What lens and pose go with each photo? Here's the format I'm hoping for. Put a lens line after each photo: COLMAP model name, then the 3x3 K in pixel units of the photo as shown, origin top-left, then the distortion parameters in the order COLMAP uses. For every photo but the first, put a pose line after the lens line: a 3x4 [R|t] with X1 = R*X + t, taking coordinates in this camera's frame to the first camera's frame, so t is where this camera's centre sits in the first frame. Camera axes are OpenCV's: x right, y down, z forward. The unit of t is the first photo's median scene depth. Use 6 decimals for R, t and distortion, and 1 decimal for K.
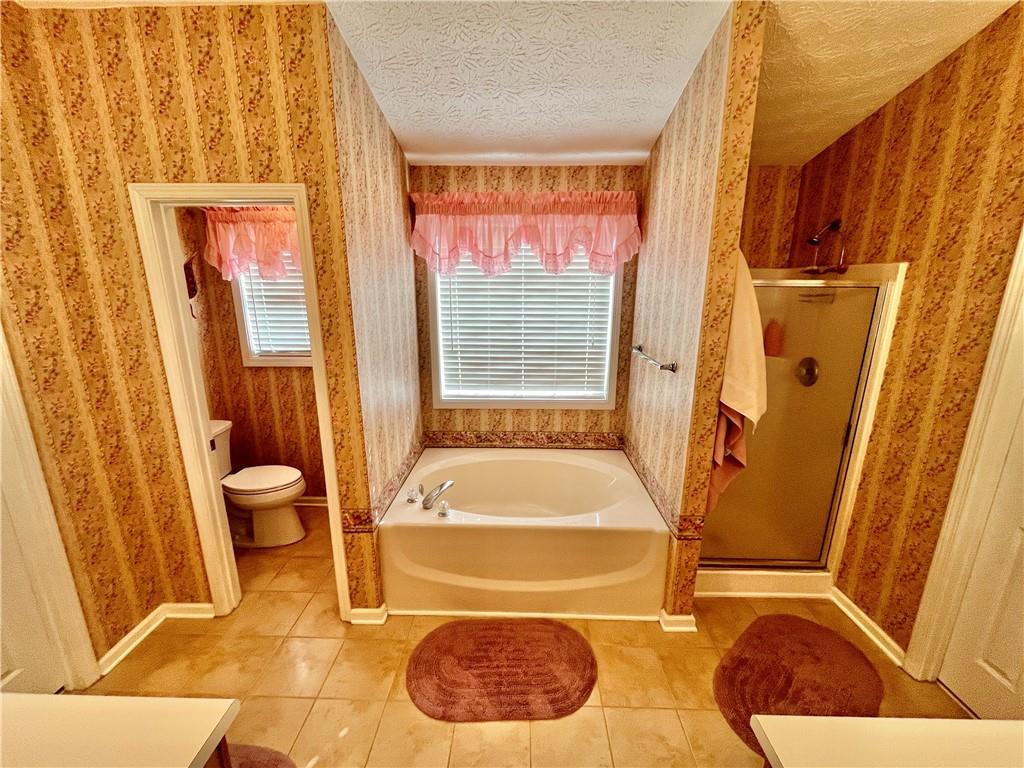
lens RADIAL K [[414.1, 0, 516.0], [0, 414.1, 379.3], [0, 0, 1]] dist [0.002059, 0.000059]
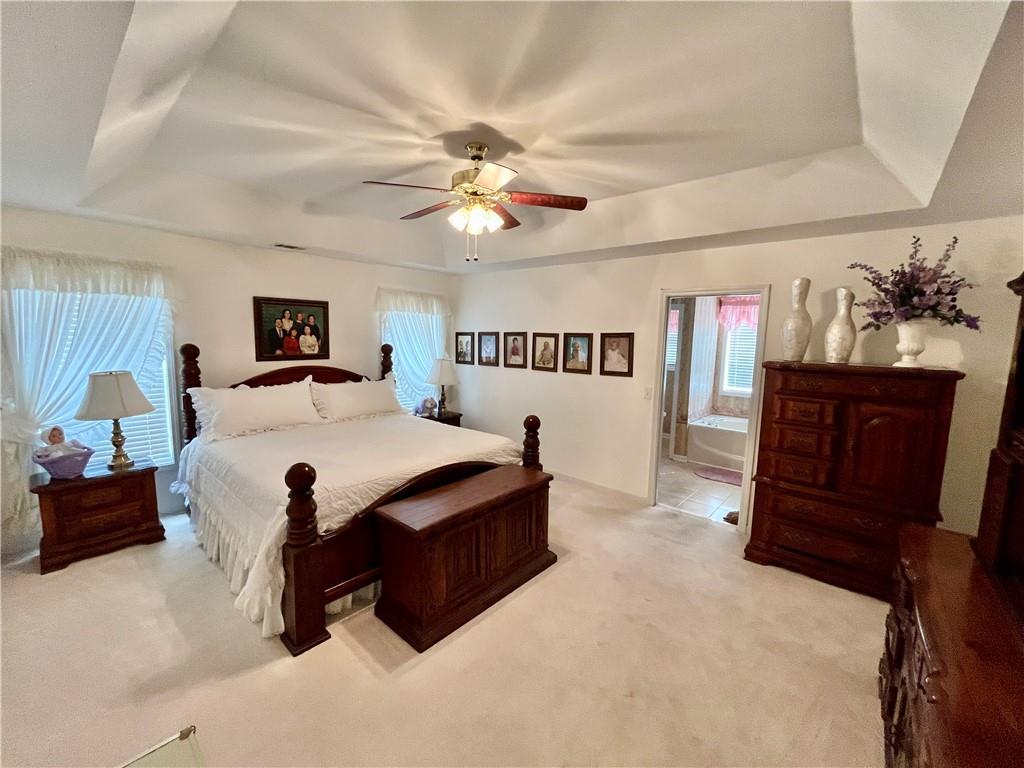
lens RADIAL K [[414.1, 0, 516.0], [0, 414.1, 379.3], [0, 0, 1]] dist [0.002059, 0.000059]
pose [[0.763520, 0.089560, -0.639543, 0.366715], [-0.167180, 0.983988, -0.061792, 0.312609], [0.623769, 0.154098, 0.766267, -1.315287]]
